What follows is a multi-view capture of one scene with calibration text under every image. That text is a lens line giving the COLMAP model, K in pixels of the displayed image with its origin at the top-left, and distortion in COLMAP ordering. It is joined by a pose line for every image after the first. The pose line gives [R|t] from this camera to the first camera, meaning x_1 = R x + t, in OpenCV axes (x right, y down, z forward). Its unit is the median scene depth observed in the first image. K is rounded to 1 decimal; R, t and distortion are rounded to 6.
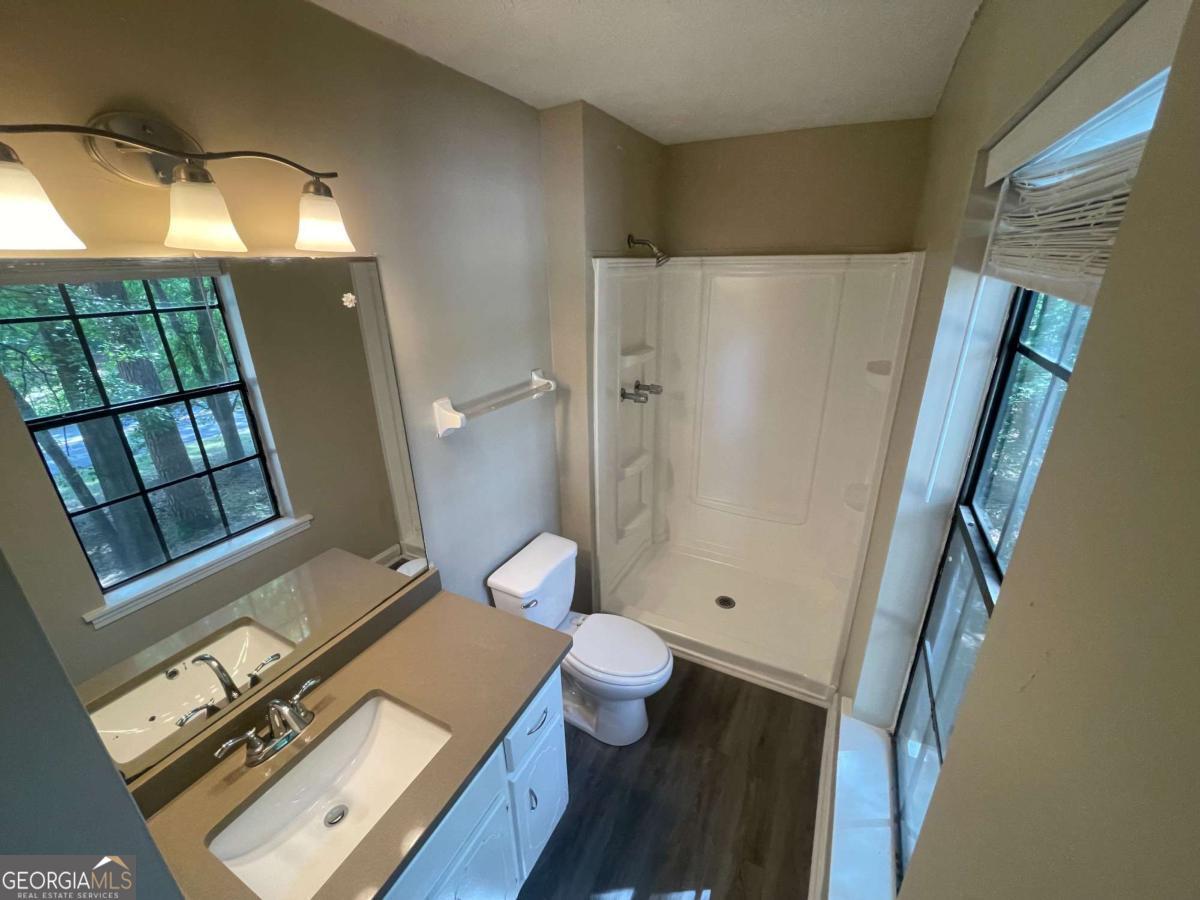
lens RADIAL K [[487.3, 0, 600.5], [0, 487.3, 447.9], [0, 0, 1]] dist [-0.001611, -0.000115]
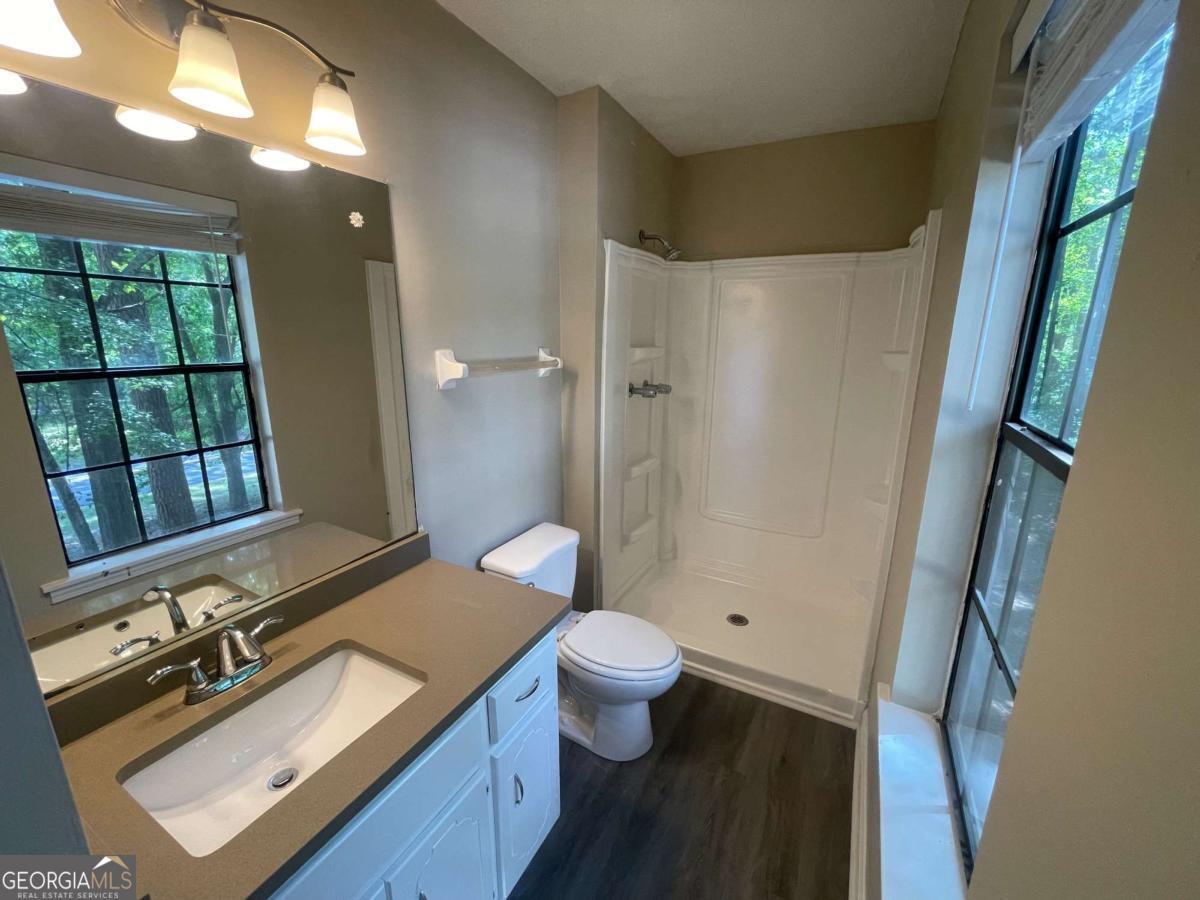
lens RADIAL K [[487.3, 0, 600.5], [0, 487.3, 447.9], [0, 0, 1]] dist [-0.001611, -0.000115]
pose [[0.999584, 0.026362, -0.011682, -0.000909], [-0.027653, 0.991207, -0.129398, 0.174383], [0.008169, 0.129668, 0.991524, 0.060351]]
